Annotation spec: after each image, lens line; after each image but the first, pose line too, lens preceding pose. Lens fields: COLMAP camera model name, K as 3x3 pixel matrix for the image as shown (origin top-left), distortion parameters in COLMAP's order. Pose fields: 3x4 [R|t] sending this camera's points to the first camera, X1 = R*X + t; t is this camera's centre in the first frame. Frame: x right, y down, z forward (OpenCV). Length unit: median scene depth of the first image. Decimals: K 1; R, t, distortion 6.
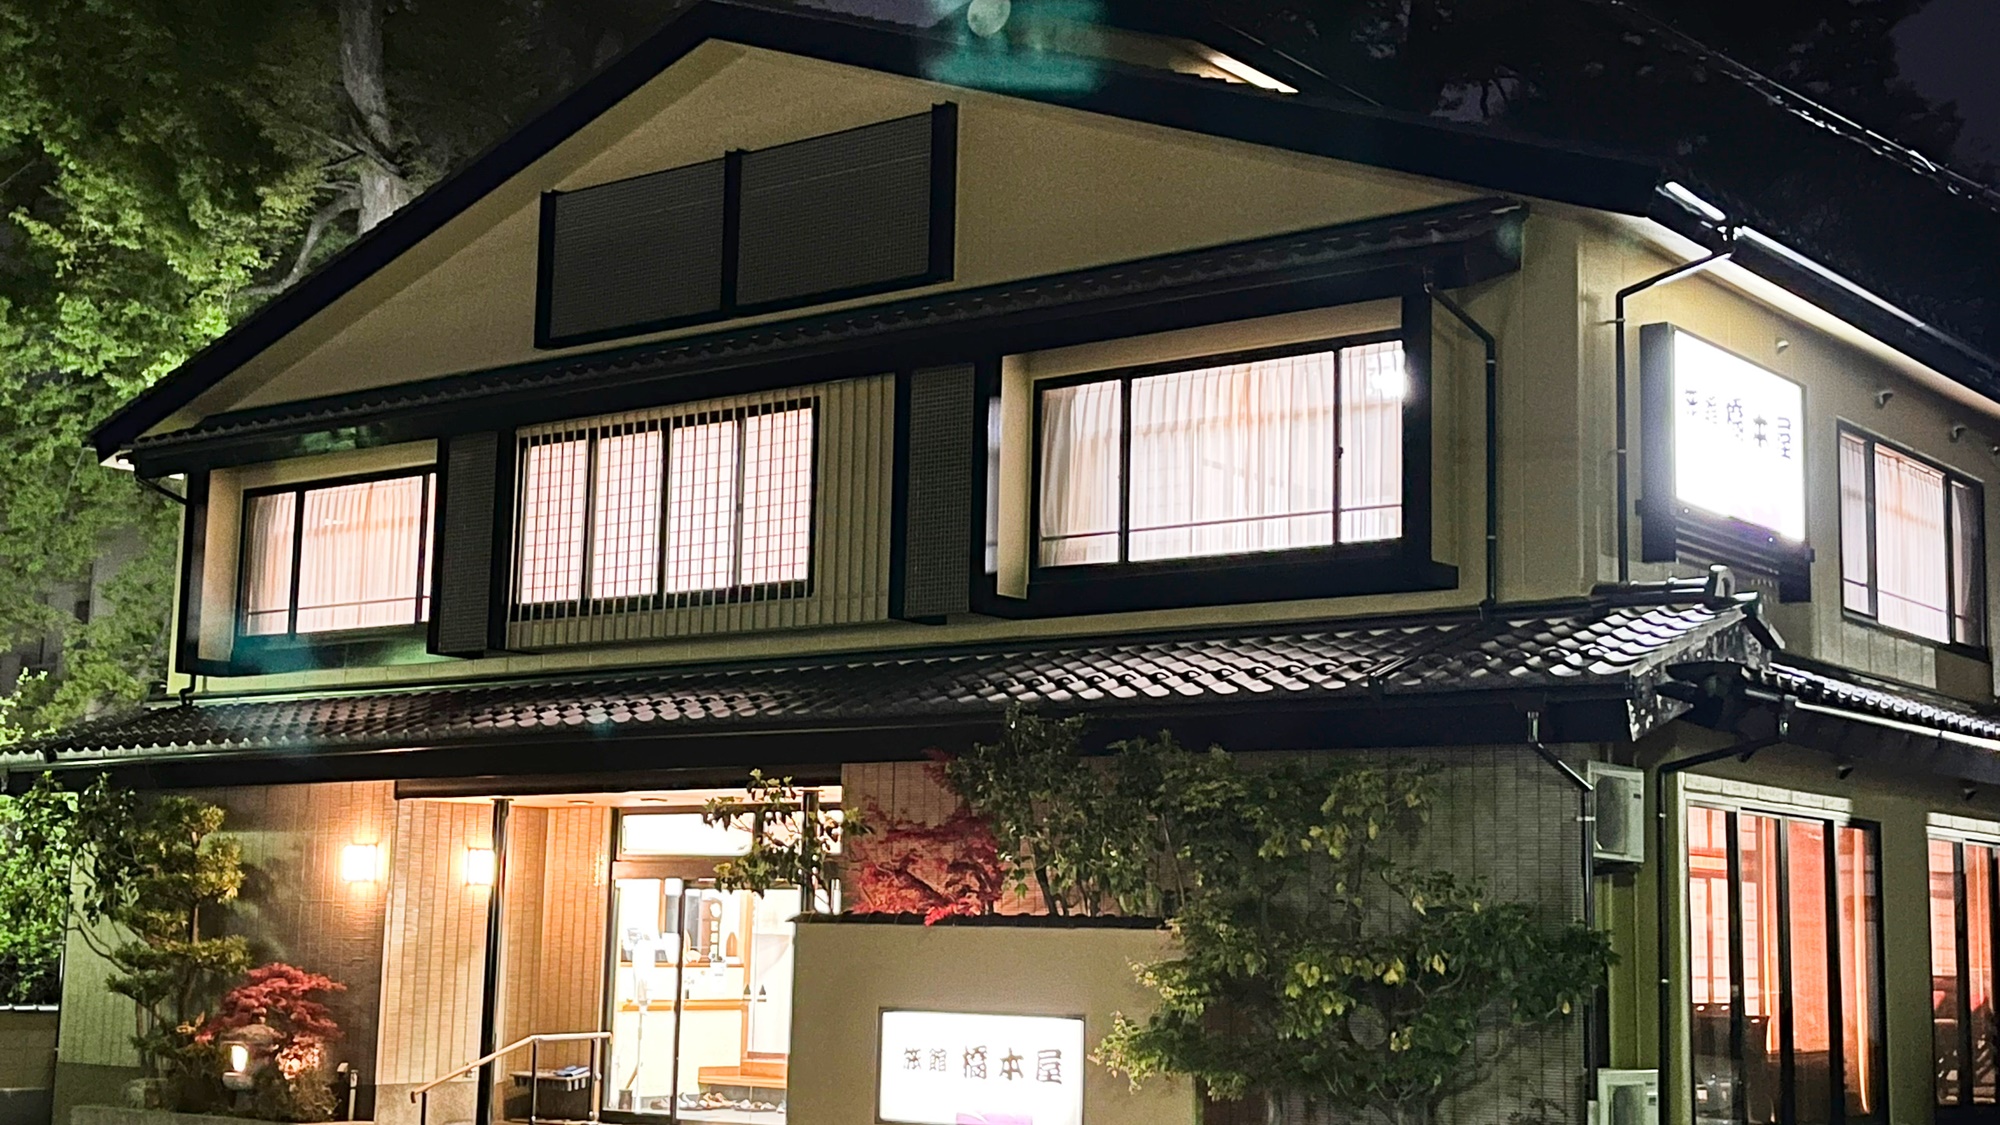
lens RADIAL K [[2665.7, 0, 1000.8], [0, 2665.7, 558.7], [0, 0, 1]] dist [-0.036483, 0.000000]
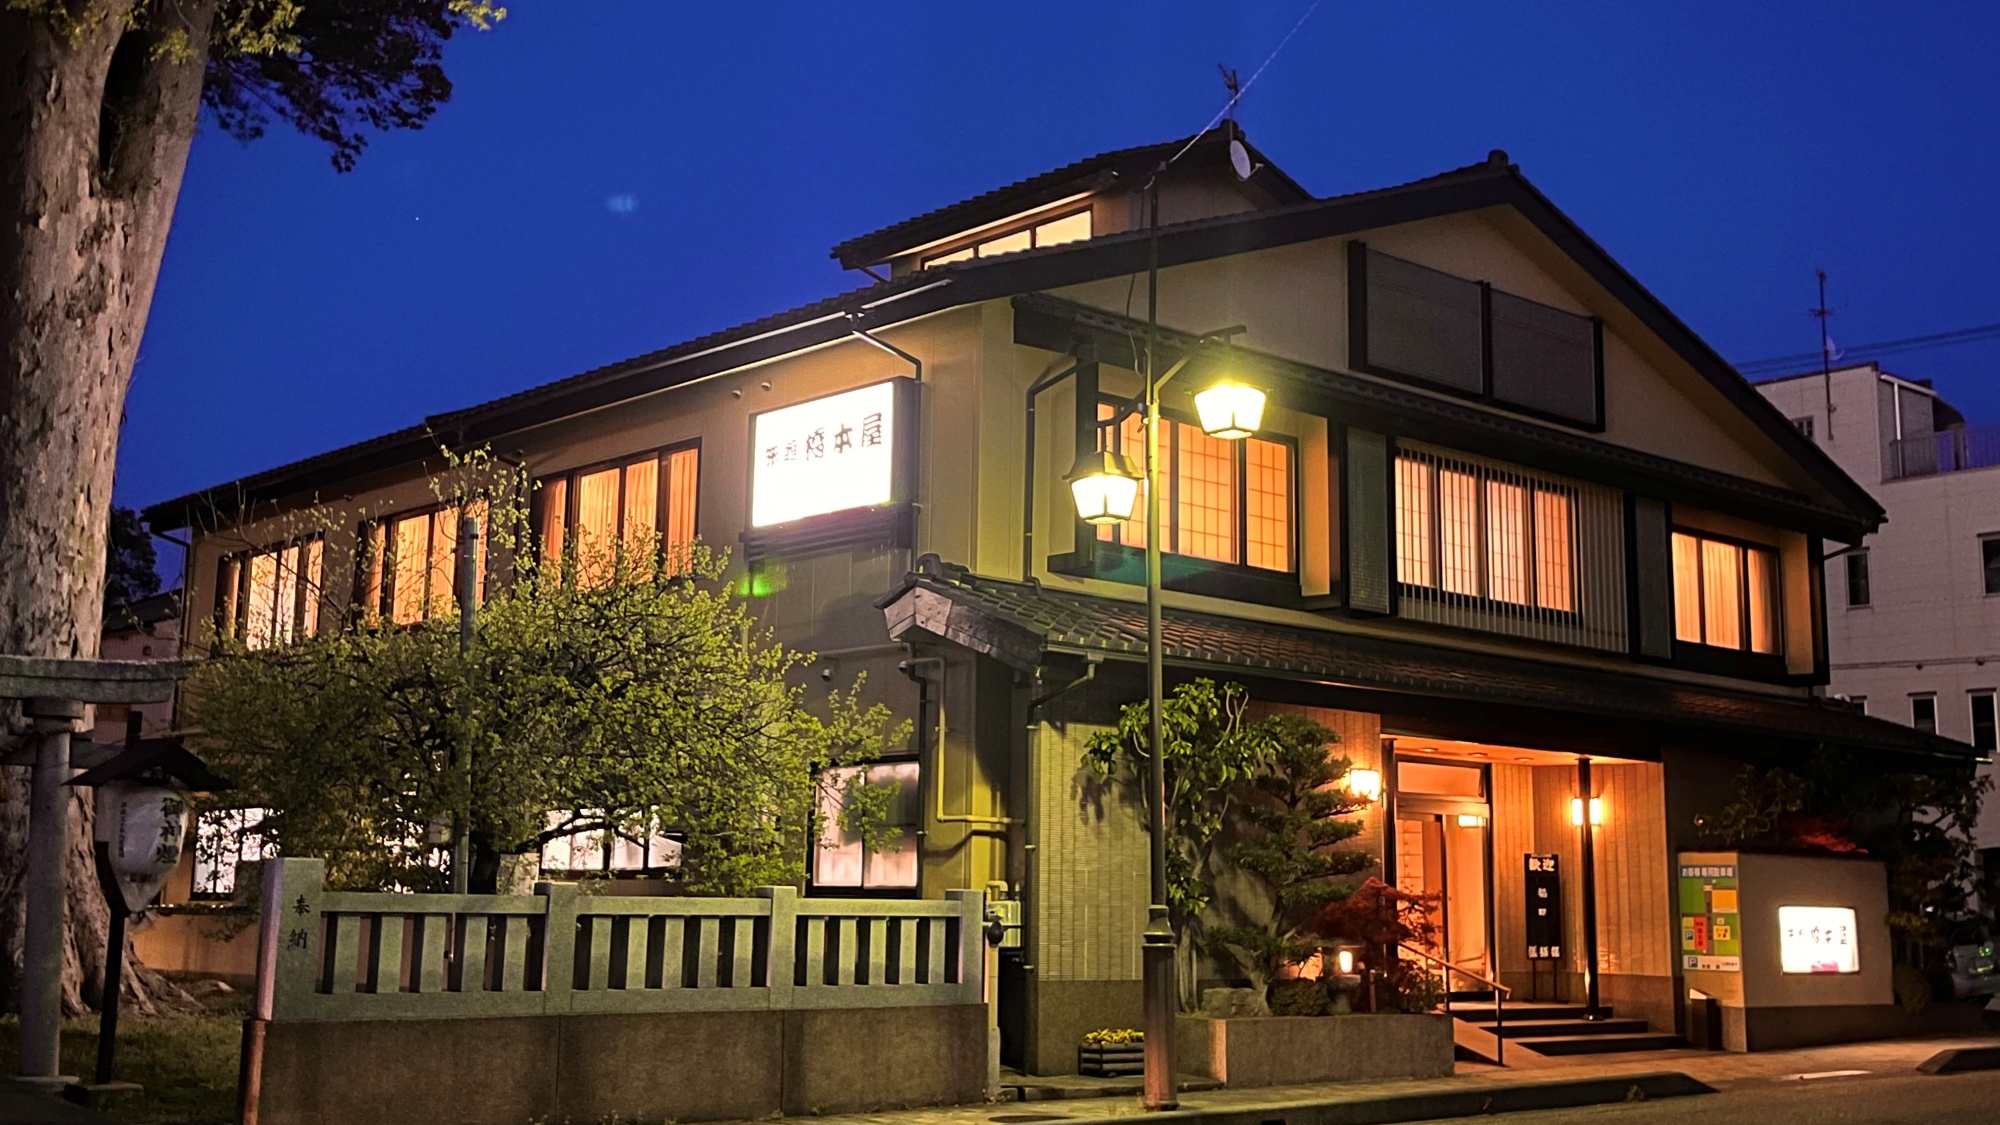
lens RADIAL K [[2246.1, 0, 1000.4], [0, 2246.1, 560.5], [0, 0, 1]] dist [0.024796, 0.000000]
pose [[0.183093, 0.142379, 0.972731, -1.265845], [-0.152028, 0.981655, -0.115070, 0.160072], [-0.971270, -0.126813, 0.201380, 1.004263]]
